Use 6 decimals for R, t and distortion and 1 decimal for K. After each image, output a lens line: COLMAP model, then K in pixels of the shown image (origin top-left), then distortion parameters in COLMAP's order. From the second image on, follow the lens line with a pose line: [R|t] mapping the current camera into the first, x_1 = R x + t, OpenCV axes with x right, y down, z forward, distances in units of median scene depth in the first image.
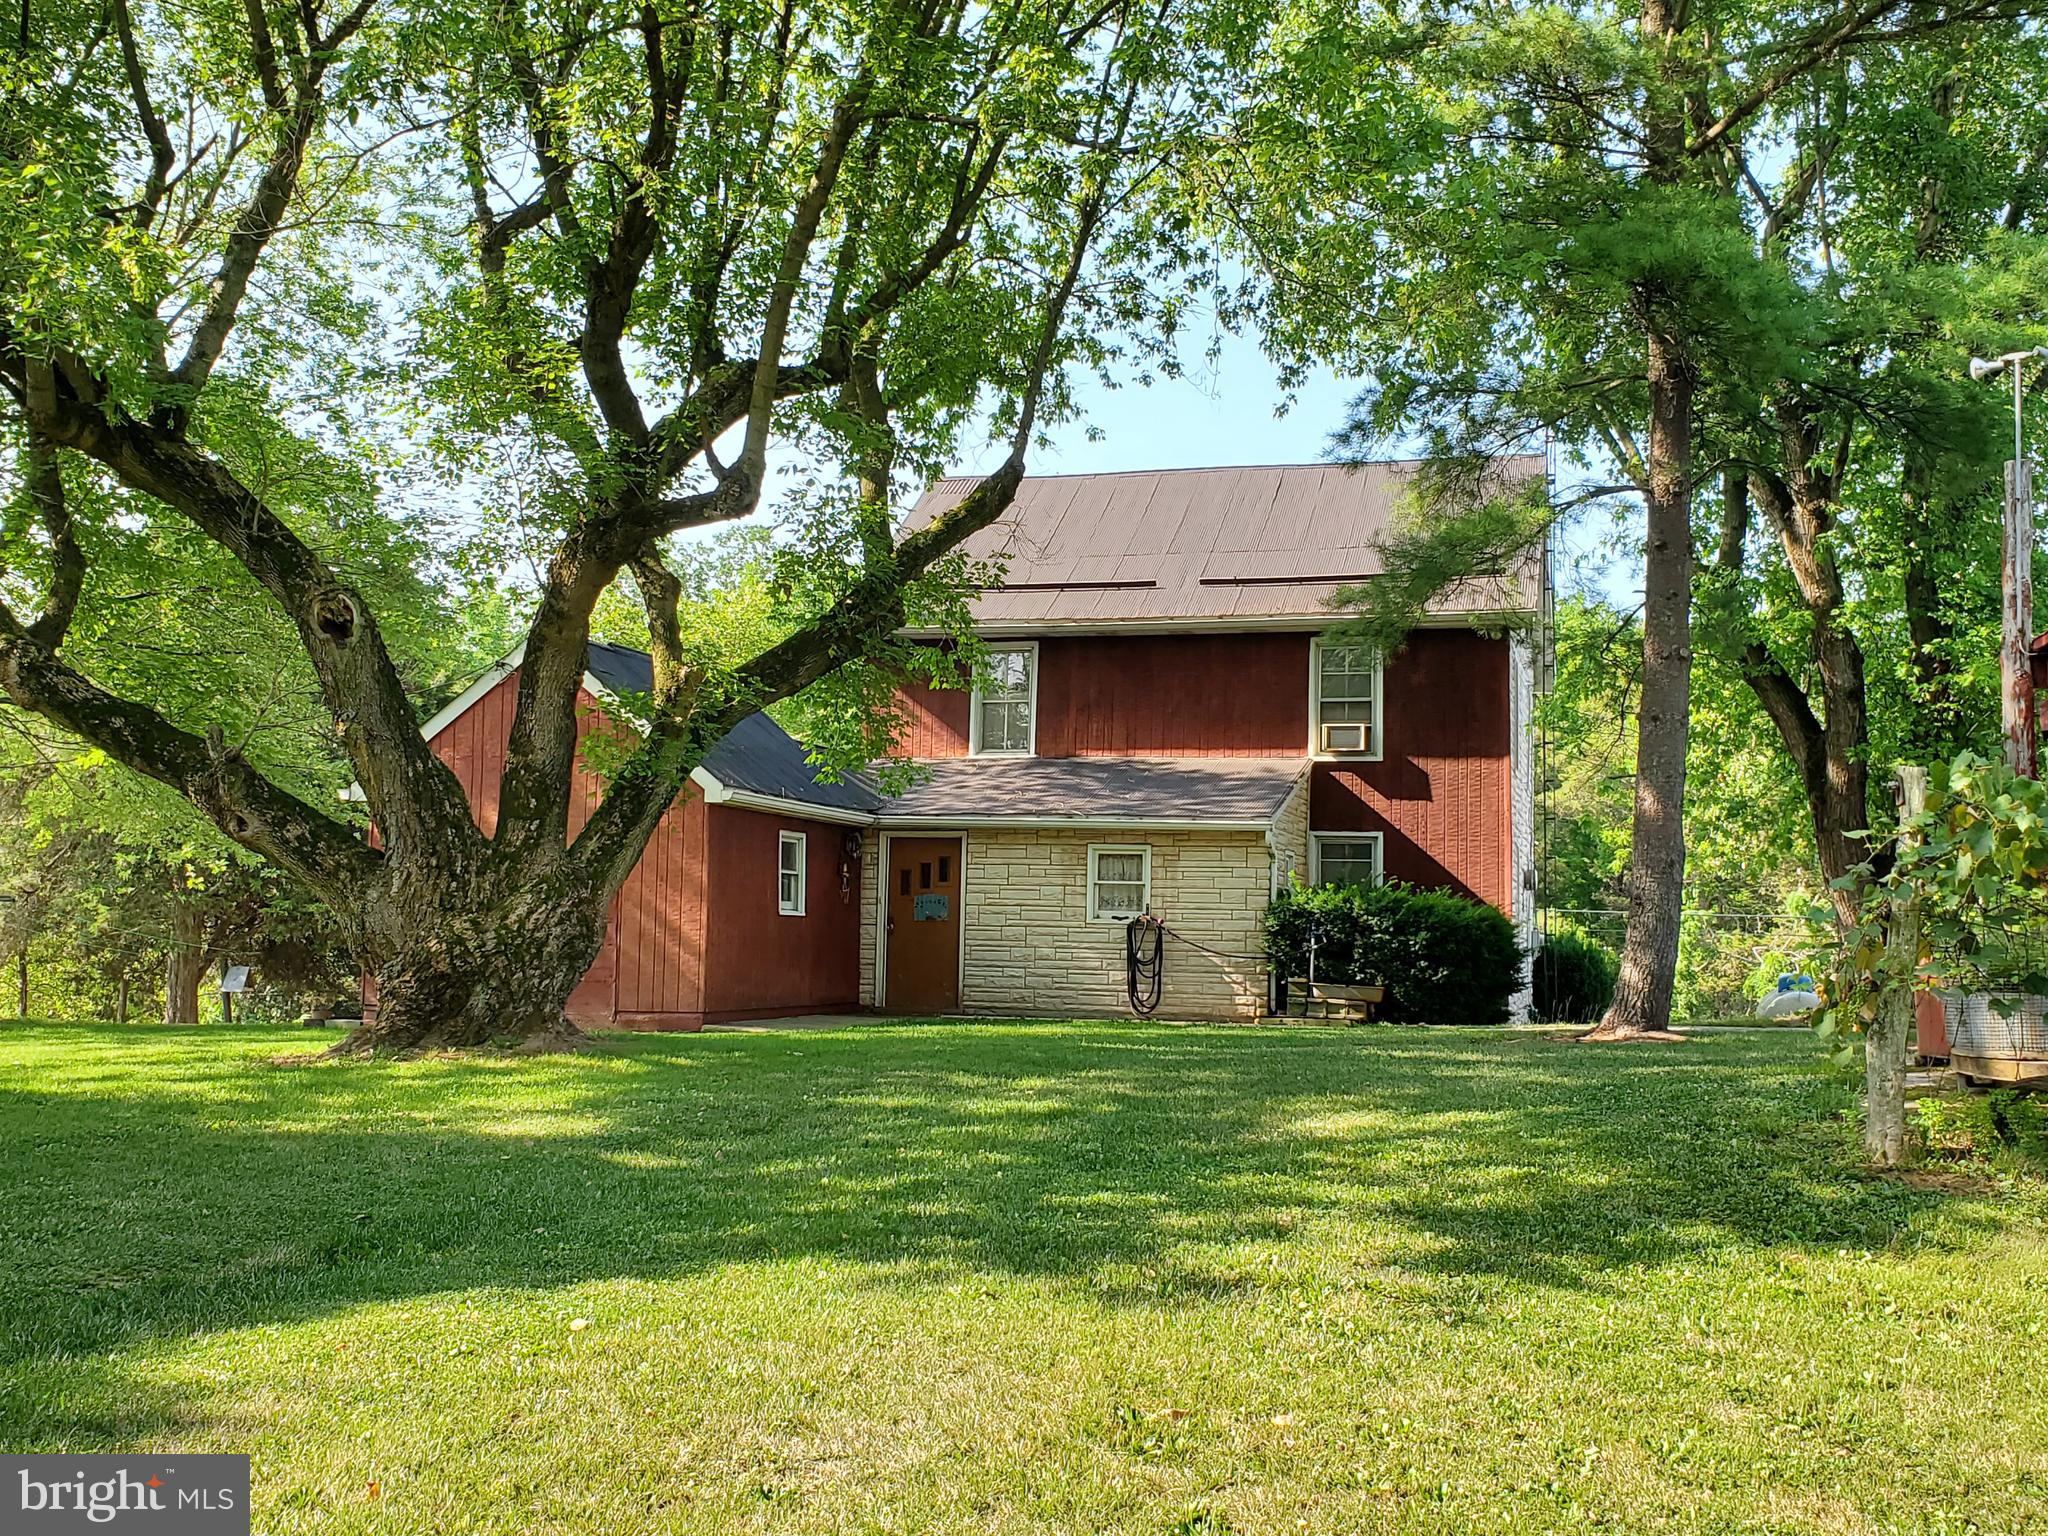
lens RADIAL K [[2027.2, 0, 1024.0], [0, 2027.2, 768.0], [0, 0, 1]] dist [0.211999, -0.573631]
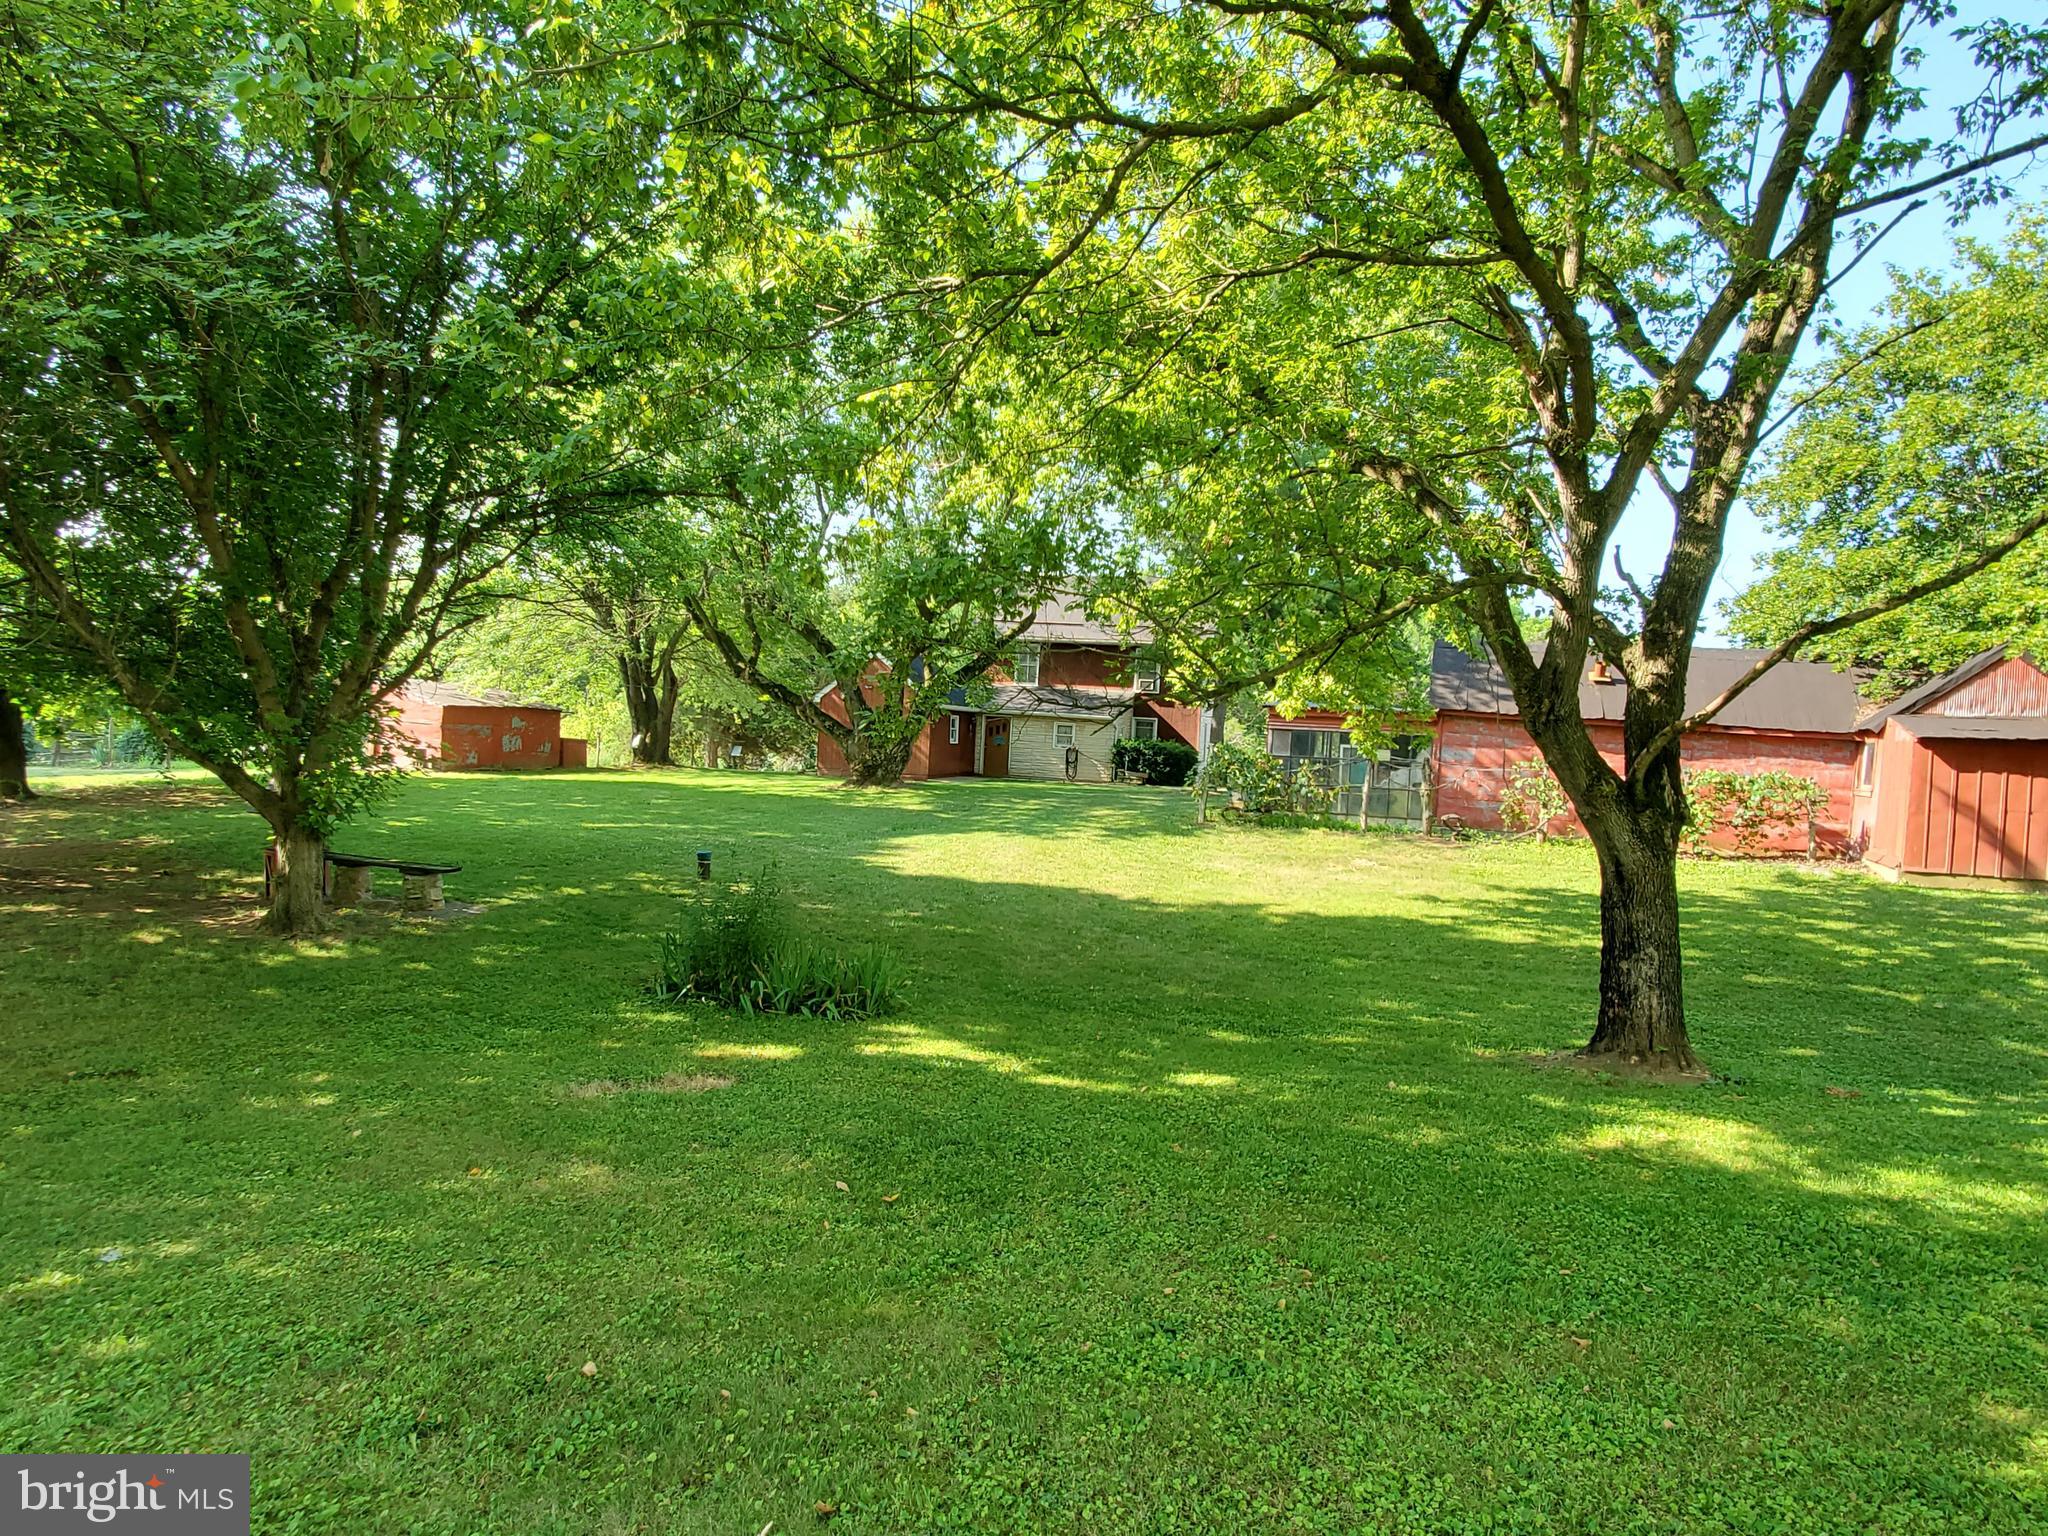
lens RADIAL K [[955.7, 0, 1041.8], [0, 955.7, 783.3], [0, 0, 1]] dist [0.003168, 0.000058]
pose [[0.999372, 0.032683, 0.013723, -0.002620], [-0.034238, 0.990267, 0.134906, -0.082808], [-0.009180, -0.135291, 0.990763, -0.526659]]
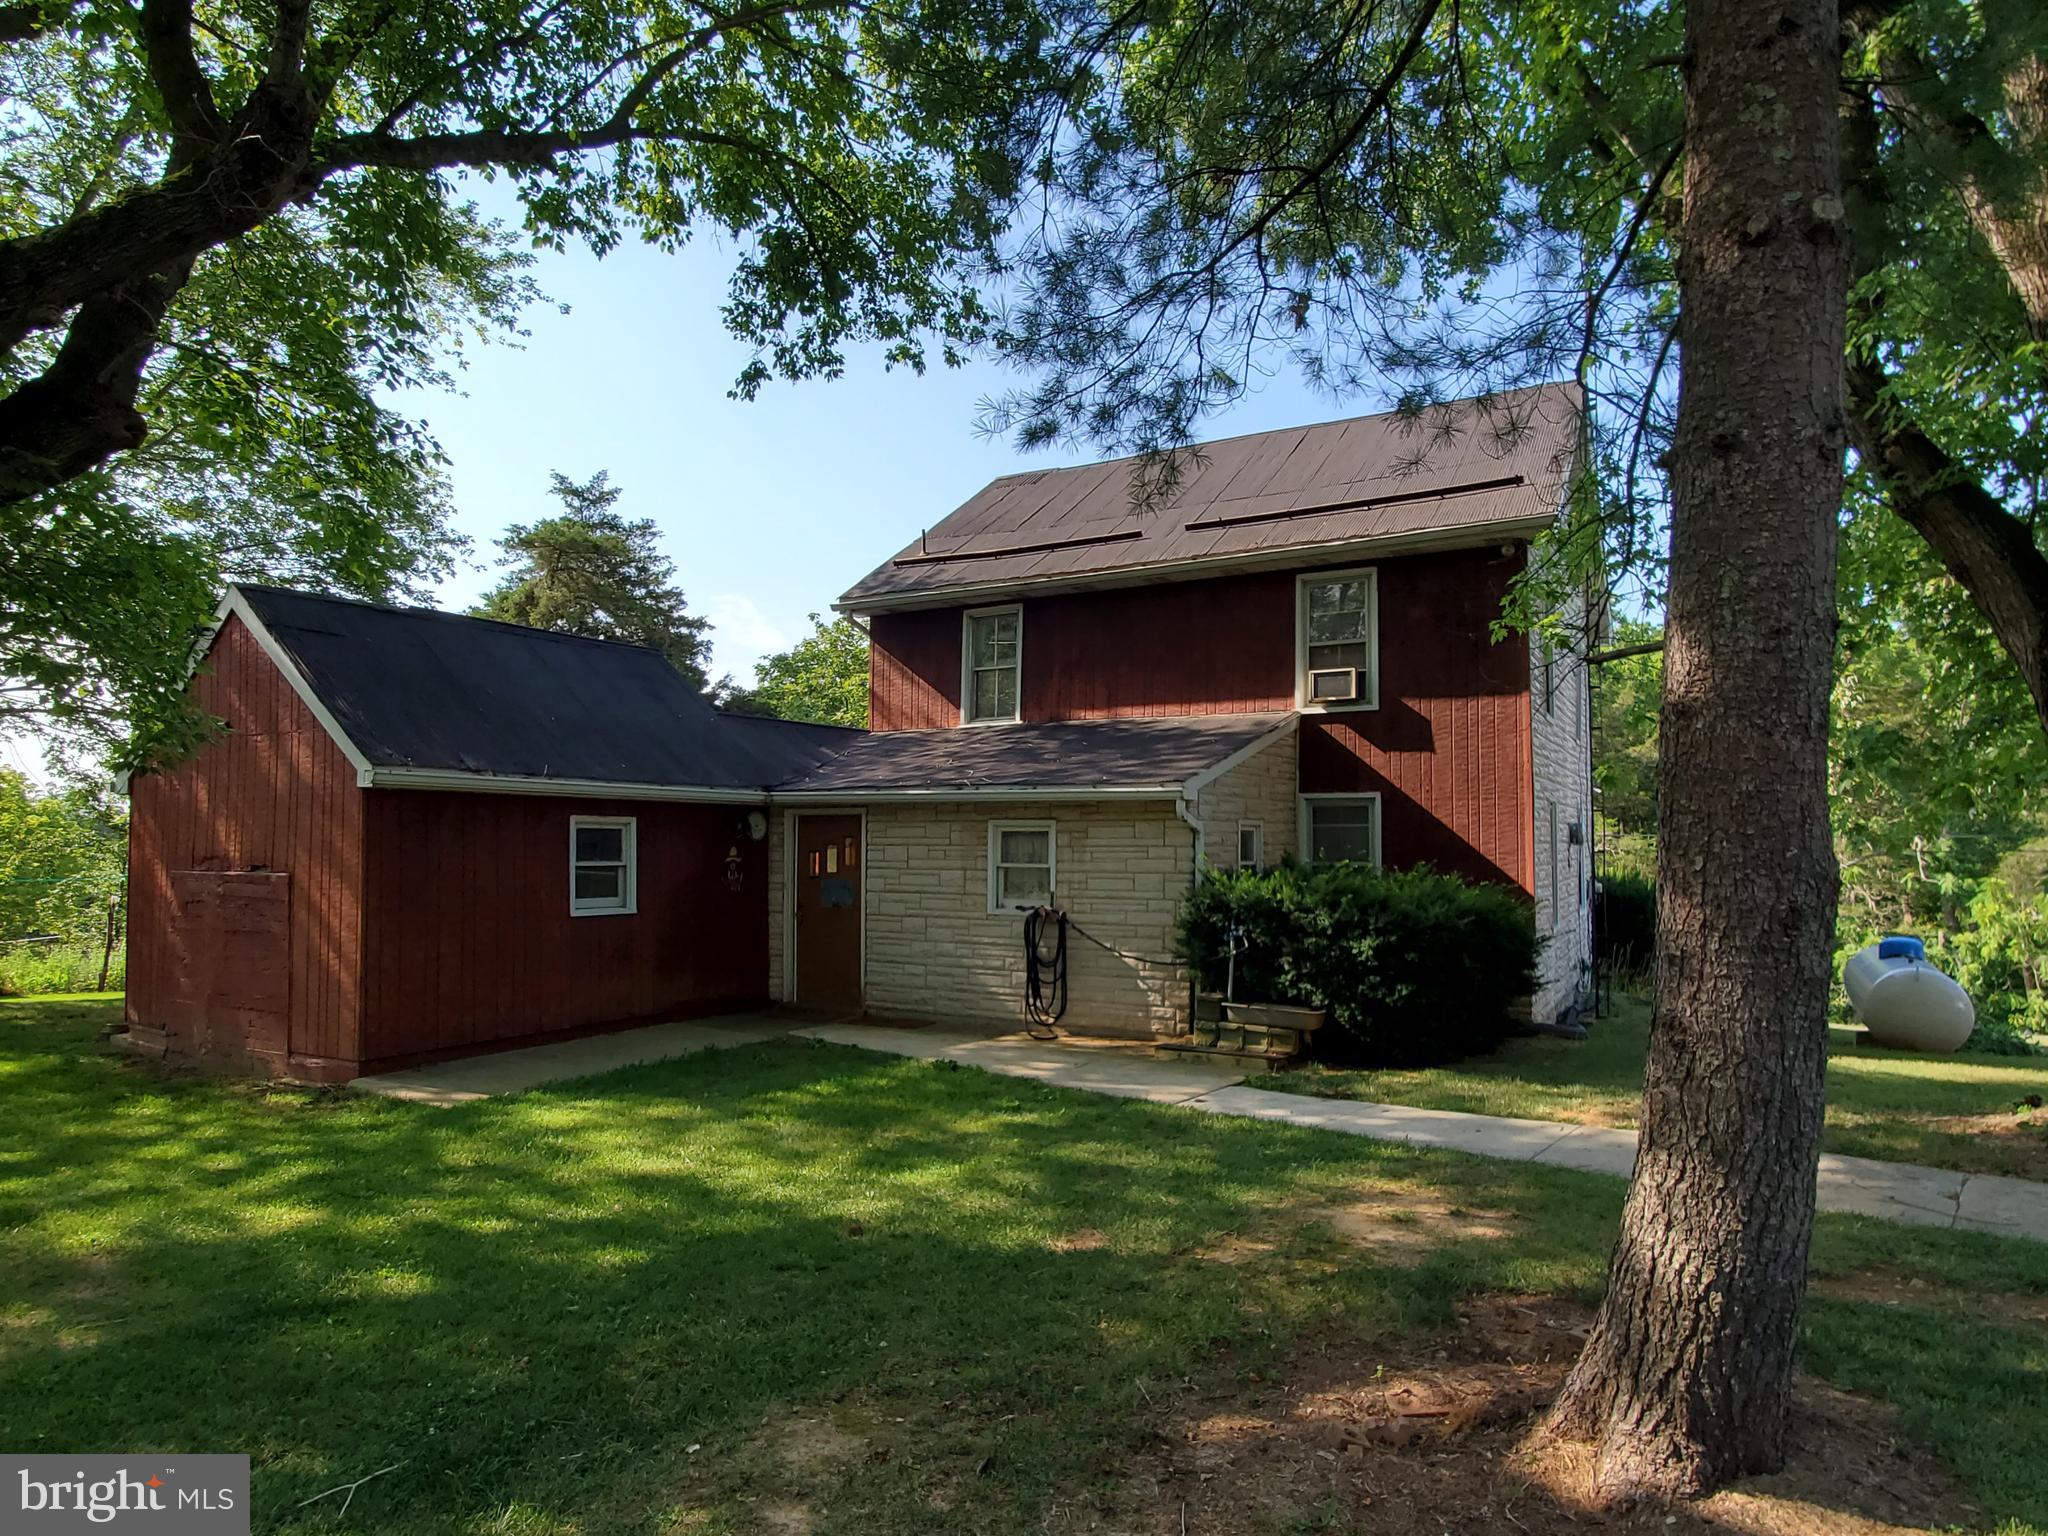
lens RADIAL K [[1166.9, 0, 1026.7], [0, 1166.9, 807.4], [0, 0, 1]] dist [0.001425, 0.000202]
pose [[0.971361, -0.025954, -0.236188, 0.227907], [0.037976, 0.998196, 0.046495, 0.014507], [0.234555, -0.054133, 0.970594, 0.748526]]
